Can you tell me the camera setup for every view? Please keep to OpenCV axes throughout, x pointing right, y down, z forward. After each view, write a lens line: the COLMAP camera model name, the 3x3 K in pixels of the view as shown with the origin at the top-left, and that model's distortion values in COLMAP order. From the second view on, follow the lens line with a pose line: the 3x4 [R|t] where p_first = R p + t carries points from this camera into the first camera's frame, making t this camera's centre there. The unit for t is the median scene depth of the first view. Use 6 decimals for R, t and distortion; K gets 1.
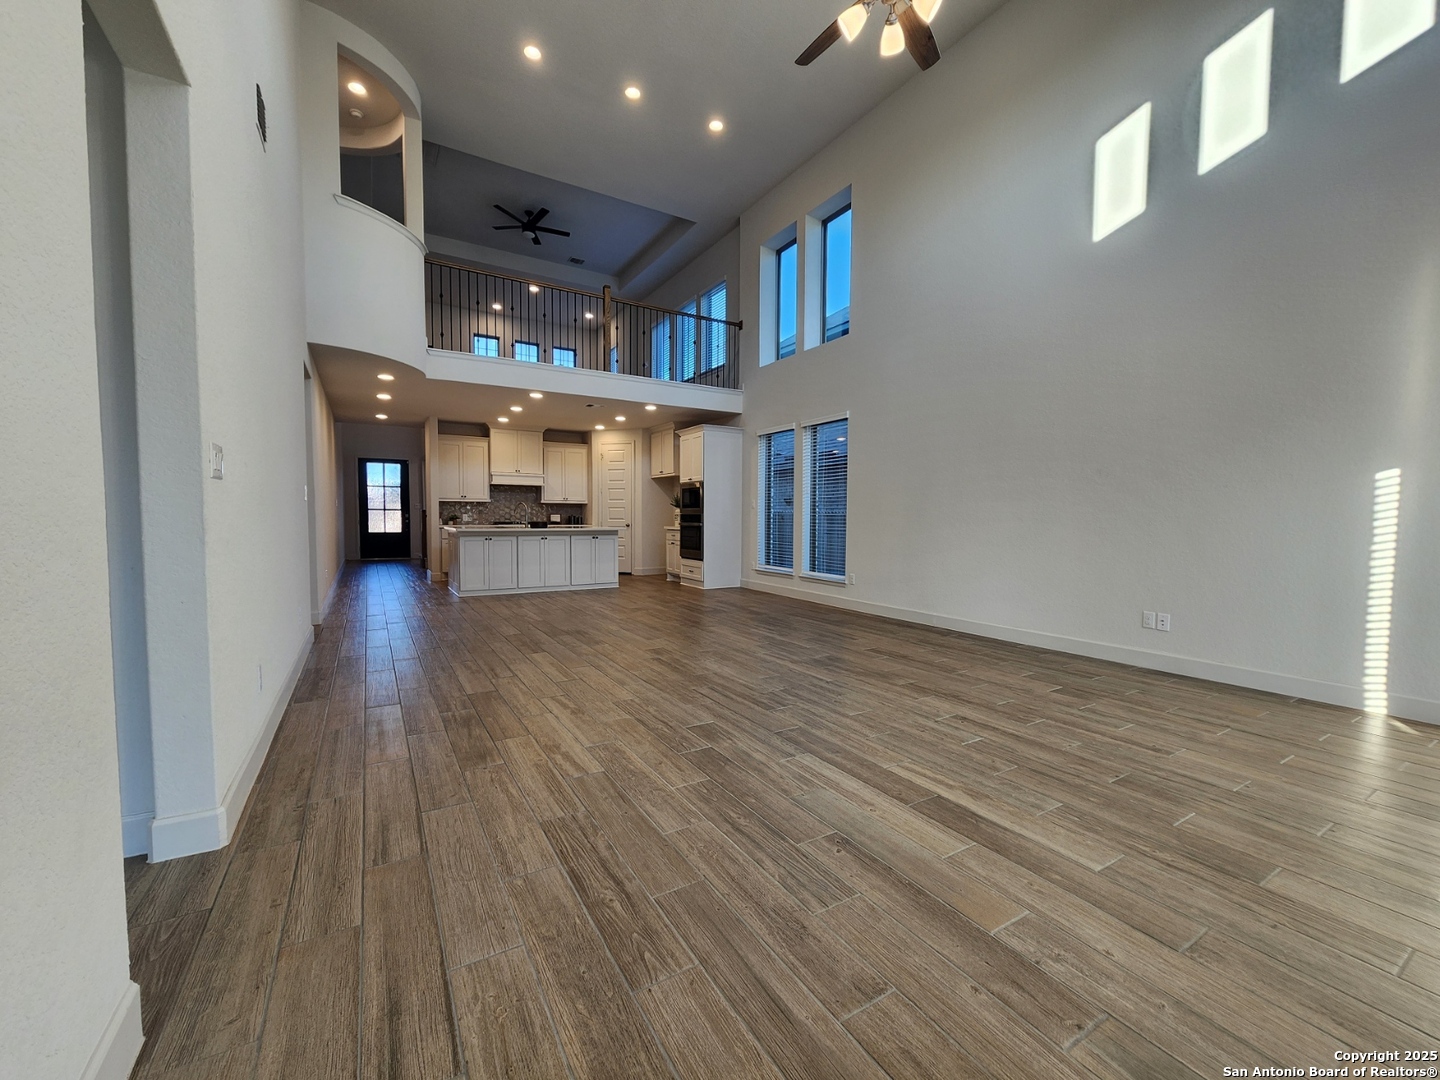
lens RADIAL K [[587.6, 0, 724.5], [0, 587.6, 546.1], [0, 0, 1]] dist [0.000941, 0.000144]
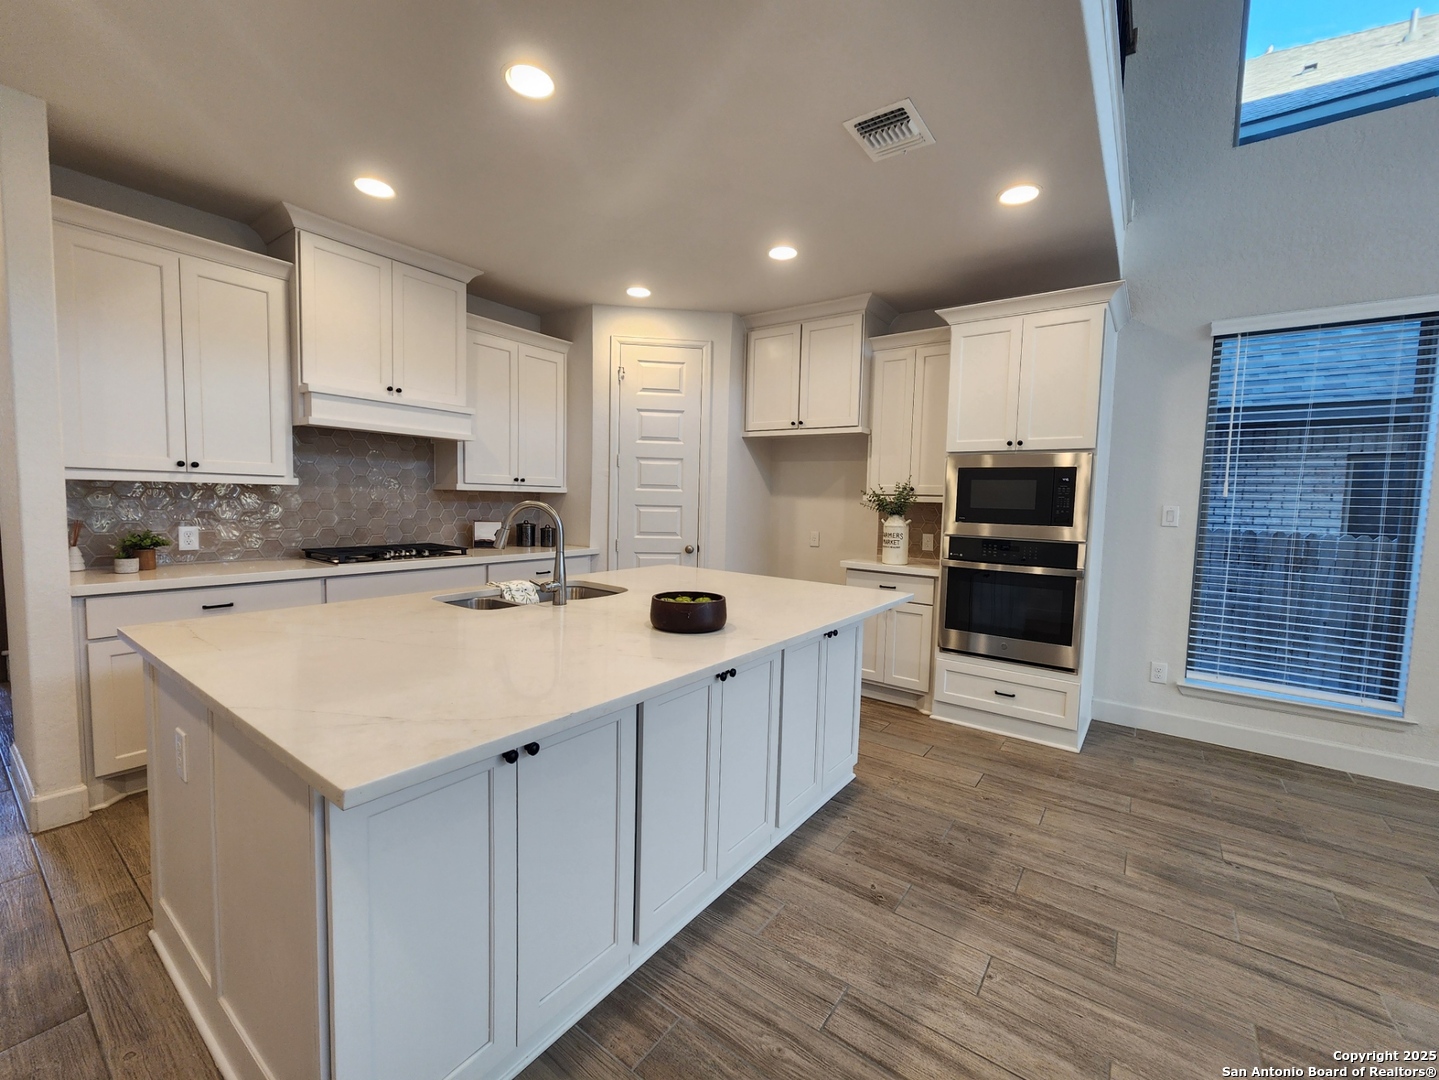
lens RADIAL K [[601.7, 0, 716.1], [0, 601.7, 537.1], [0, 0, 1]] dist [0.000146, 0.000082]
pose [[0.926861, -0.003358, 0.375390, -0.313242], [-0.006282, 0.999681, 0.024455, -0.057138], [-0.375352, -0.025025, 0.926544, 0.634419]]
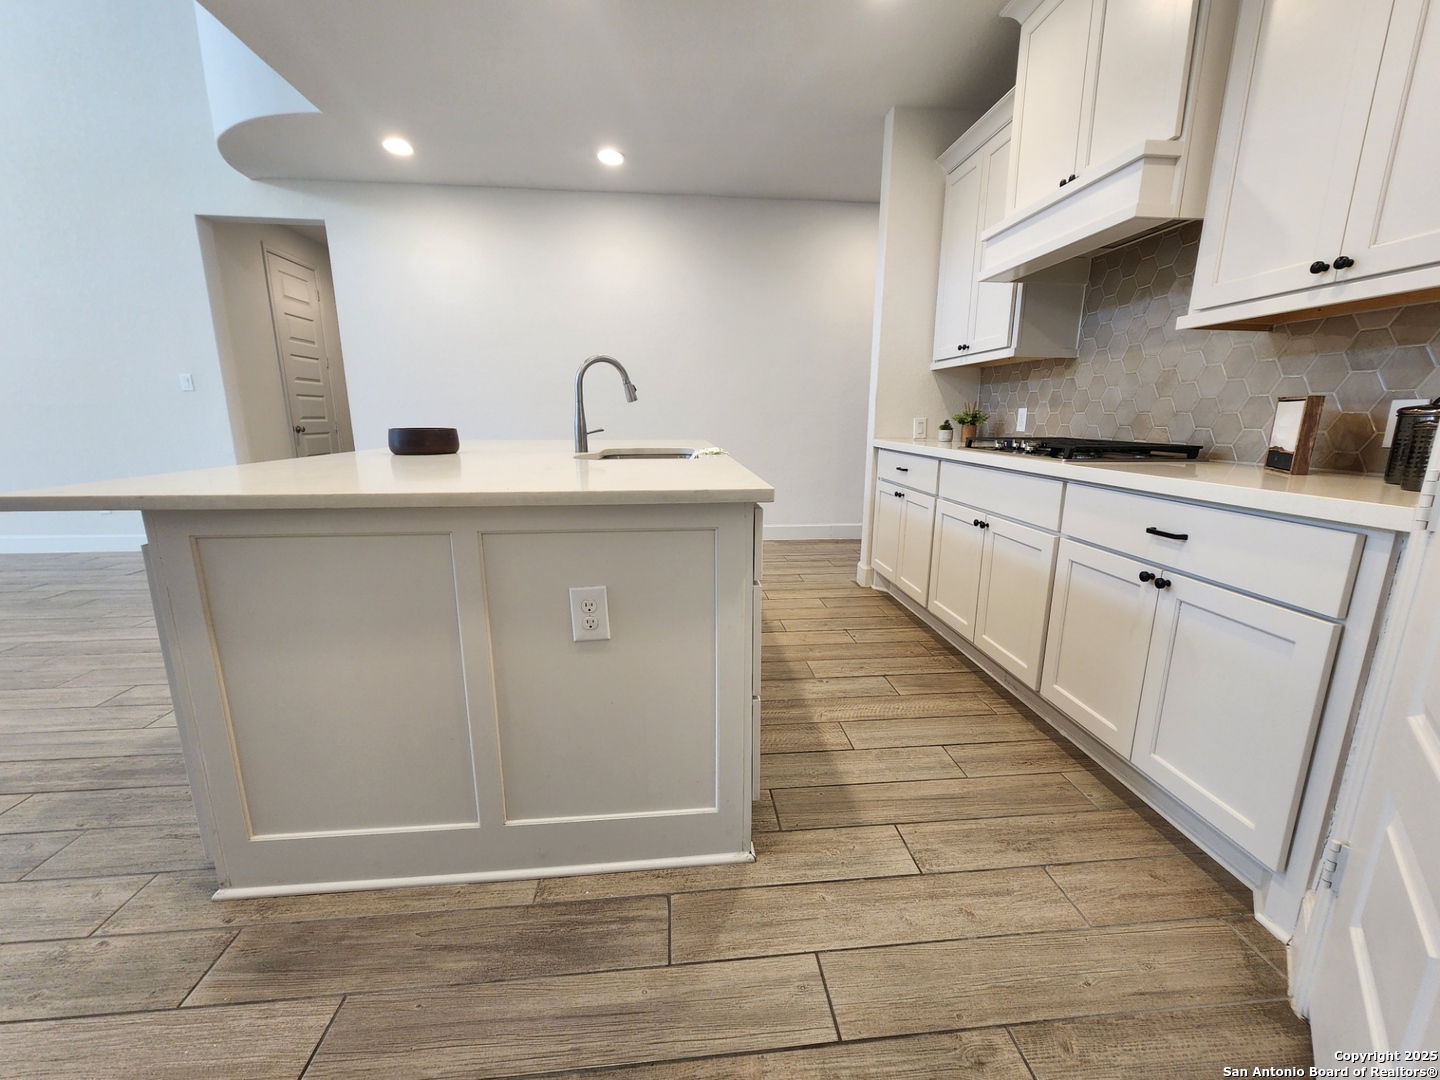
lens RADIAL K [[587.6, 0, 724.5], [0, 587.6, 546.1], [0, 0, 1]] dist [0.000941, 0.000144]
pose [[-0.431048, 0.189128, -0.882286, -0.103349], [-0.049474, 0.971363, 0.232394, -0.048673], [0.900972, 0.143823, -0.409347, 0.998731]]
